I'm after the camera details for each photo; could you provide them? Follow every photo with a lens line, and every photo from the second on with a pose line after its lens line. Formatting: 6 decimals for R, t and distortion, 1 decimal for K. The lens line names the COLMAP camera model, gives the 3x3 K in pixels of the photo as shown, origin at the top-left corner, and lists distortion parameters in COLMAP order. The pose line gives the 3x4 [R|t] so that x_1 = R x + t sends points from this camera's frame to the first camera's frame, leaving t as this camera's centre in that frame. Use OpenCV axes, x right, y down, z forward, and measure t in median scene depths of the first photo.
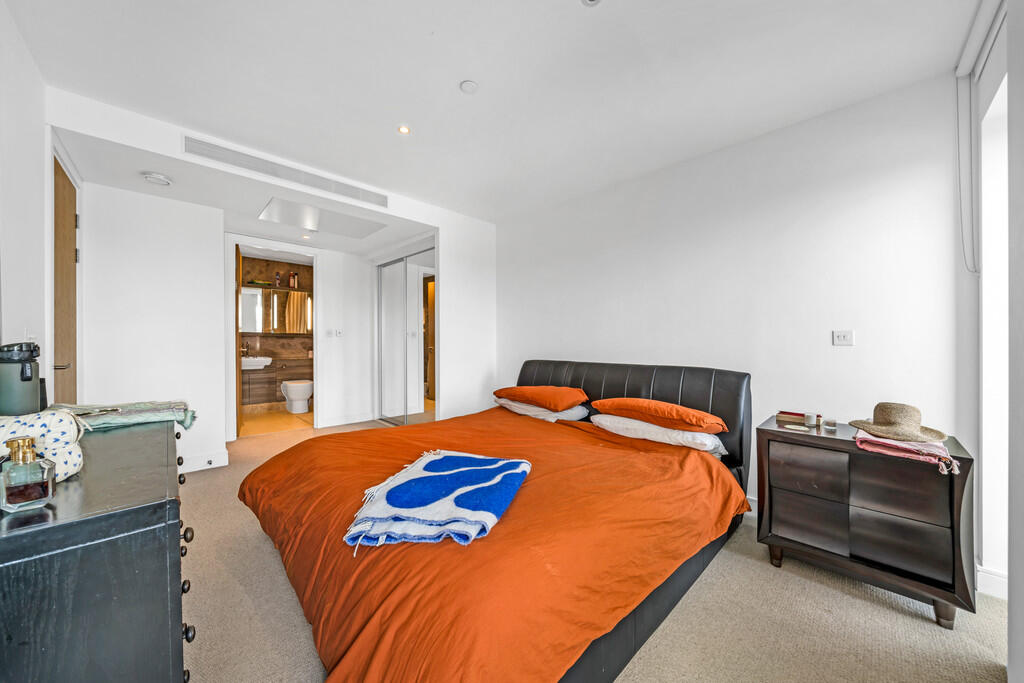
lens RADIAL K [[354.5, 0, 512.0], [0, 354.5, 341.5], [0, 0, 1]] dist [0.000375, 0.000024]
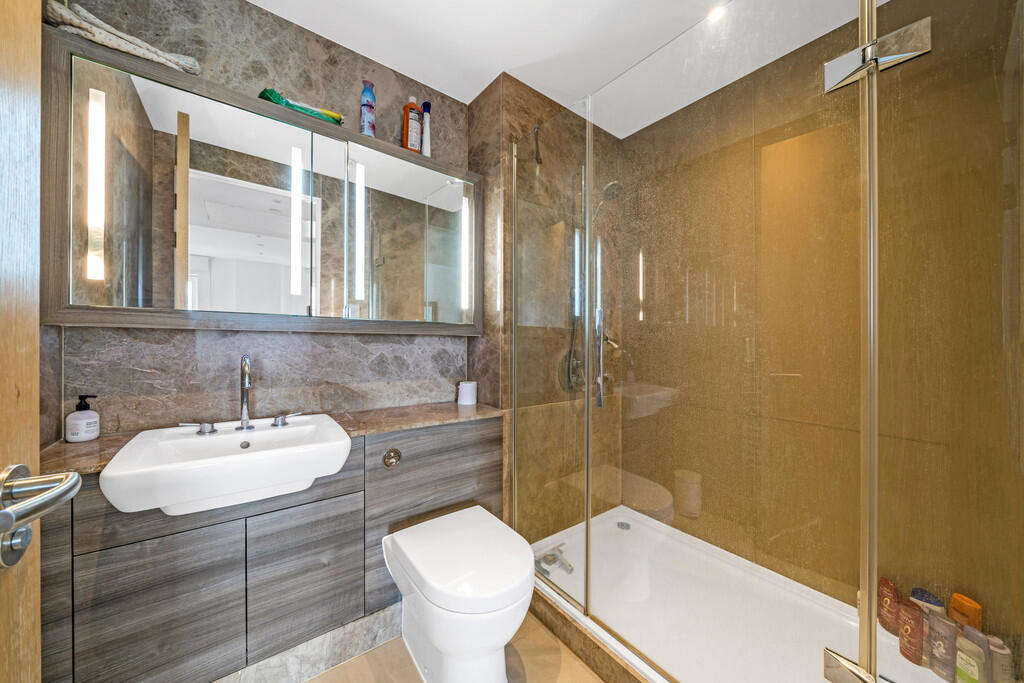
lens RADIAL K [[354.5, 0, 512.0], [0, 354.5, 341.5], [0, 0, 1]] dist [0.000375, 0.000024]
pose [[0.992762, 0.003090, -0.120056, -0.527570], [-0.003272, 0.999994, -0.001317, -0.007997], [0.120051, 0.001700, 0.992766, 0.760429]]
